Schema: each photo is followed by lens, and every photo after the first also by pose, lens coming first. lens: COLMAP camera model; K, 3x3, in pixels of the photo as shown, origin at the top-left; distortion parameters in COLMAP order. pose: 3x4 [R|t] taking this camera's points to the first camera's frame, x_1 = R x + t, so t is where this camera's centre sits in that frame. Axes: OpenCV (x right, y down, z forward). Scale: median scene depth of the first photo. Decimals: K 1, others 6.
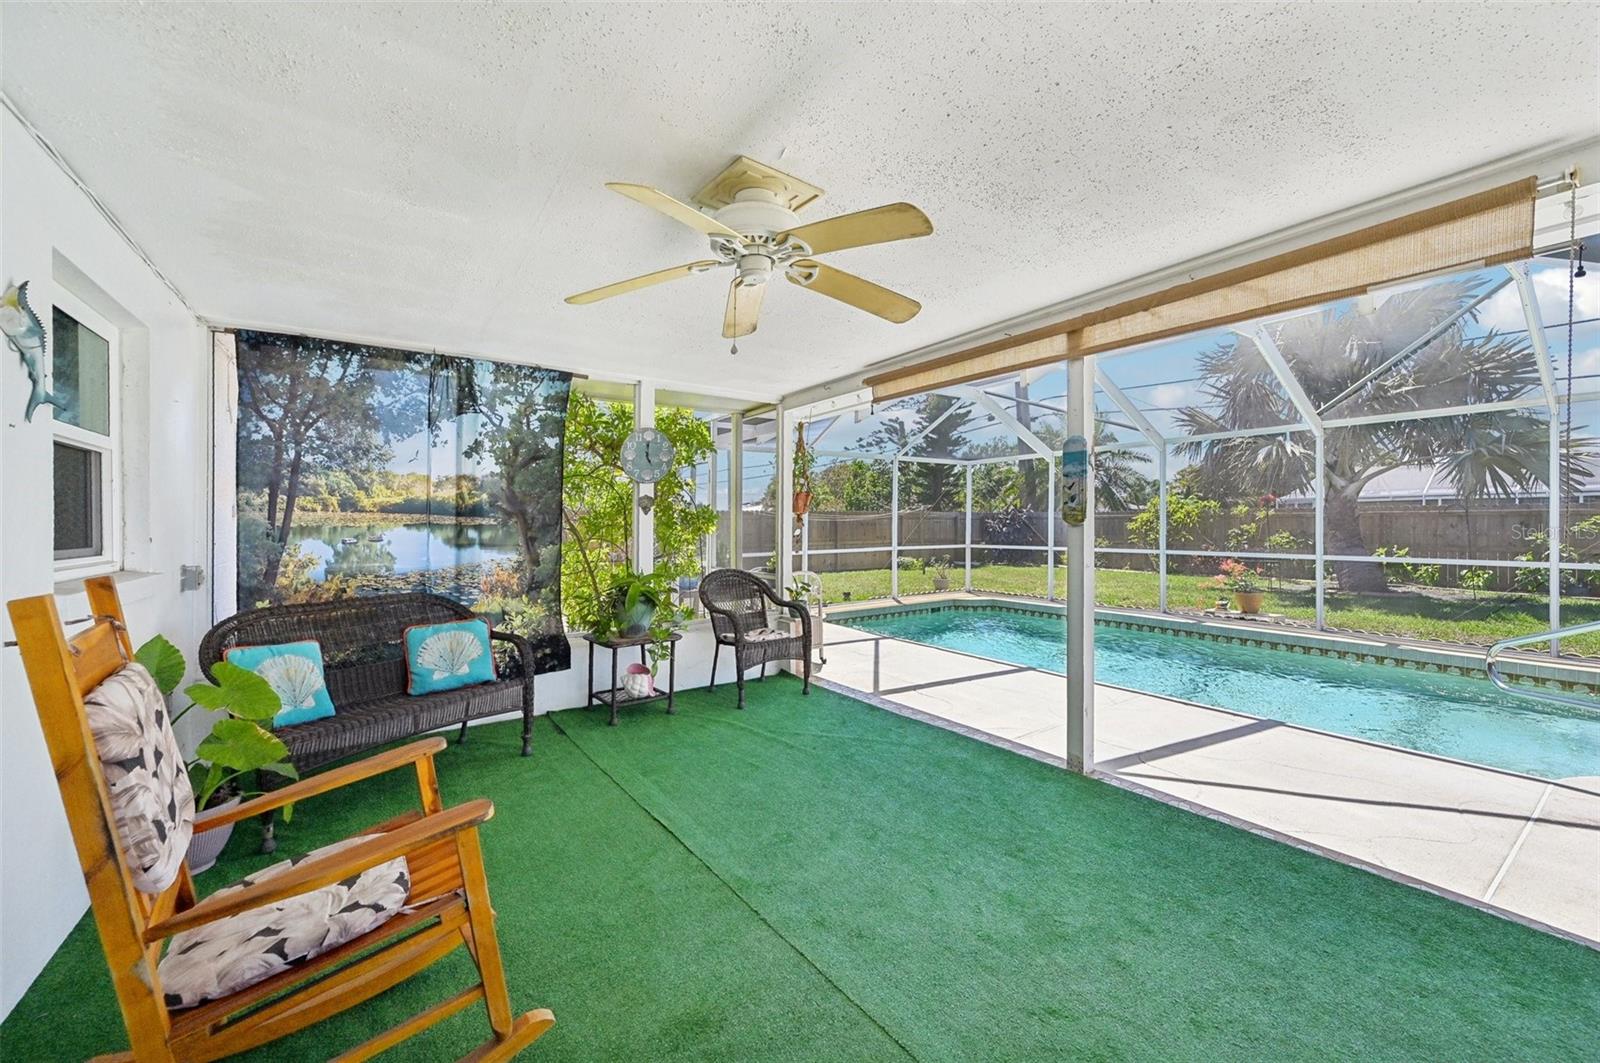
lens RADIAL K [[644.0, 0, 800.6], [0, 644.0, 514.8], [0, 0, 1]] dist [0.001426, -0.000012]
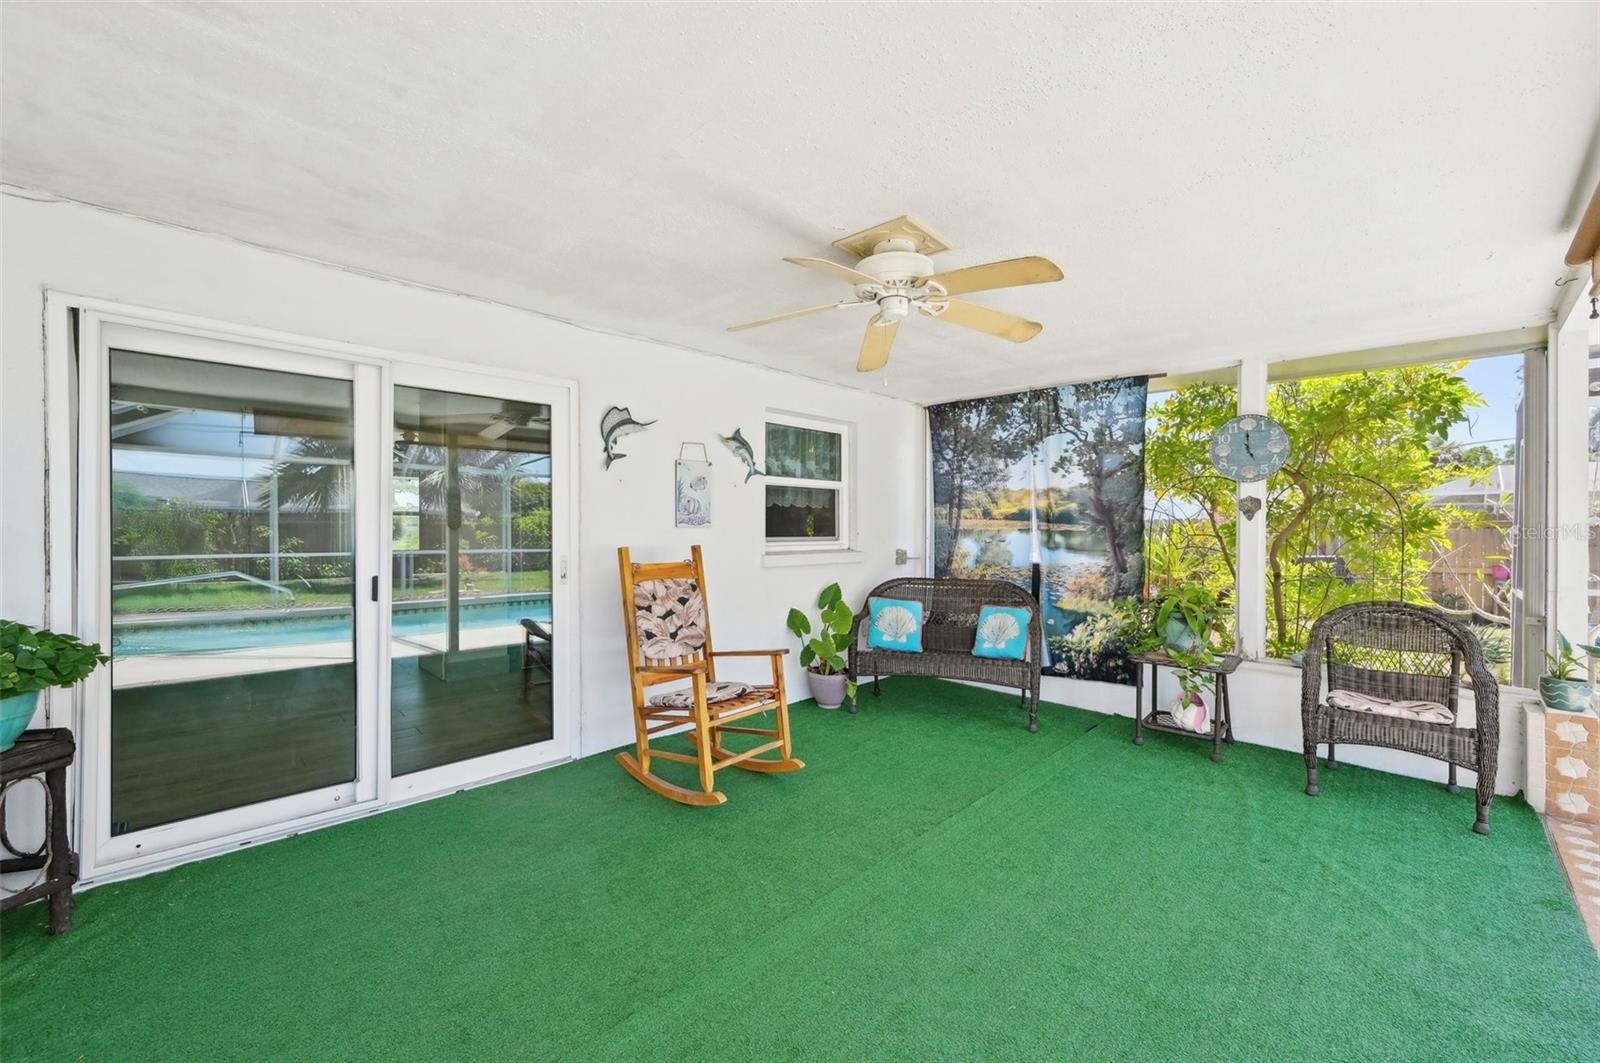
lens RADIAL K [[637.6, 0, 813.4], [0, 637.6, 535.5], [0, 0, 1]] dist [0.000598, -0.000336]
pose [[0.175789, 0.022422, -0.984172, 0.536173], [-0.002745, 0.999748, 0.022287, 0.000311], [0.984424, -0.001217, 0.175806, 0.362659]]
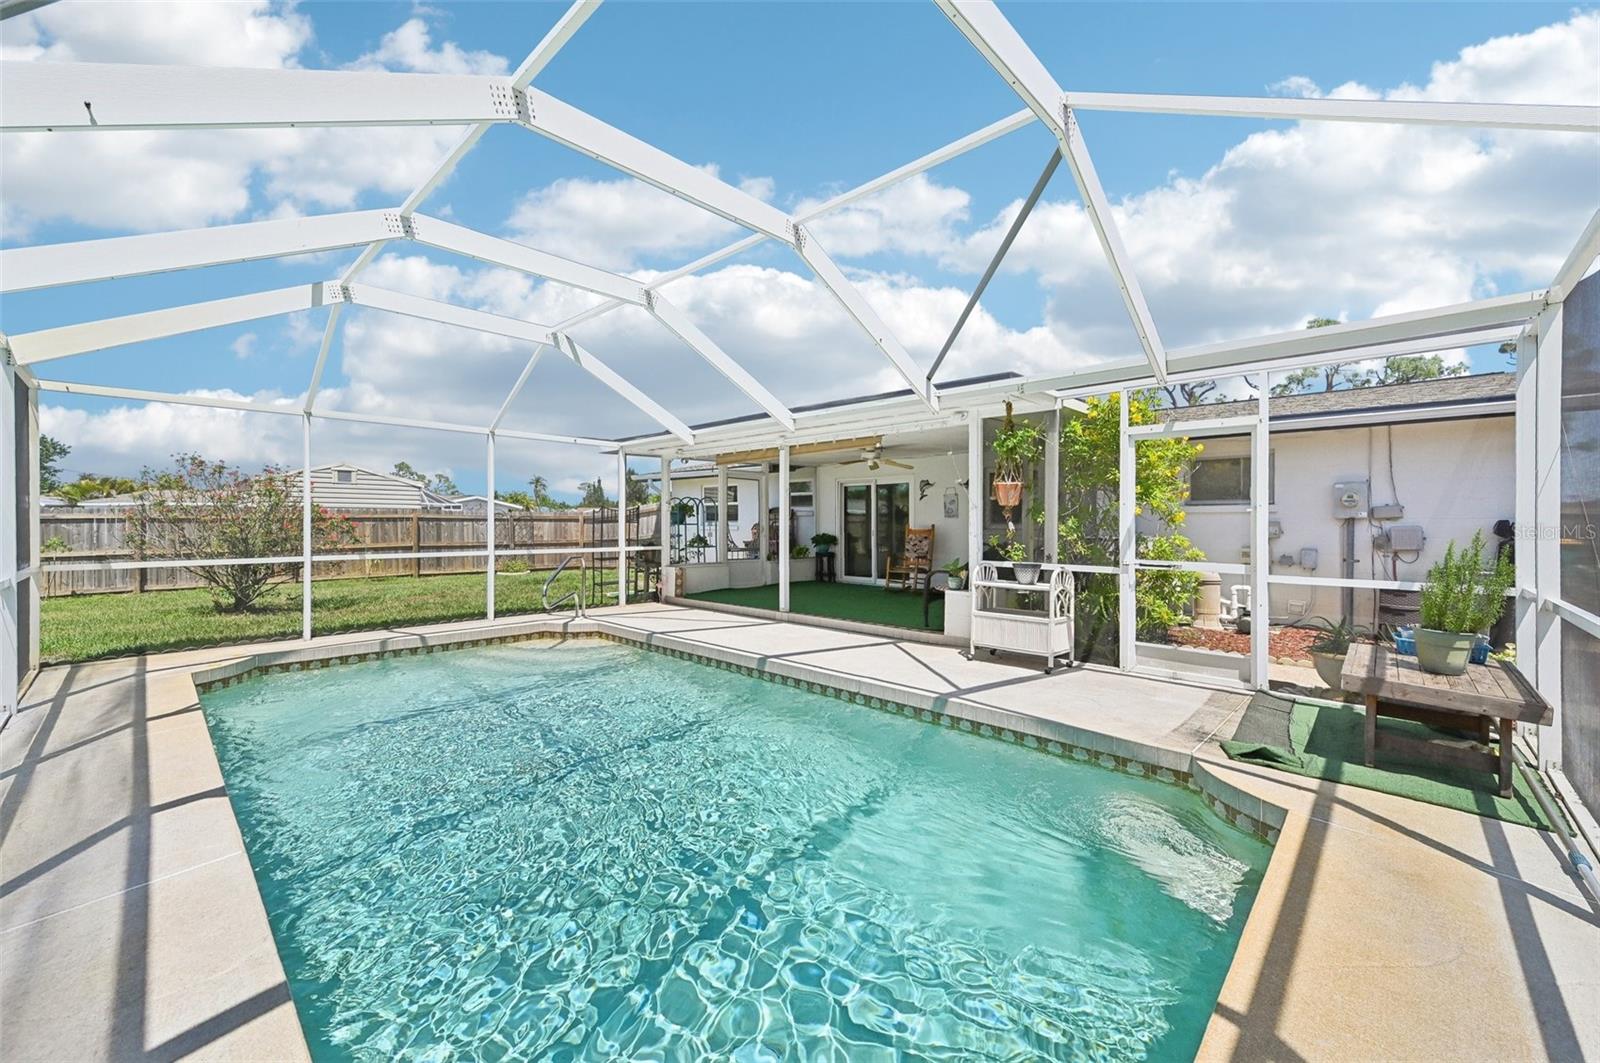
lens RADIAL K [[637.6, 0, 813.4], [0, 637.6, 535.5], [0, 0, 1]] dist [0.000598, -0.000336]
pose [[-0.976846, 0.007059, -0.213829, 0.674017], [0.005091, 0.999939, 0.009752, 0.051569], [0.213885, 0.008438, -0.976822, 2.764158]]
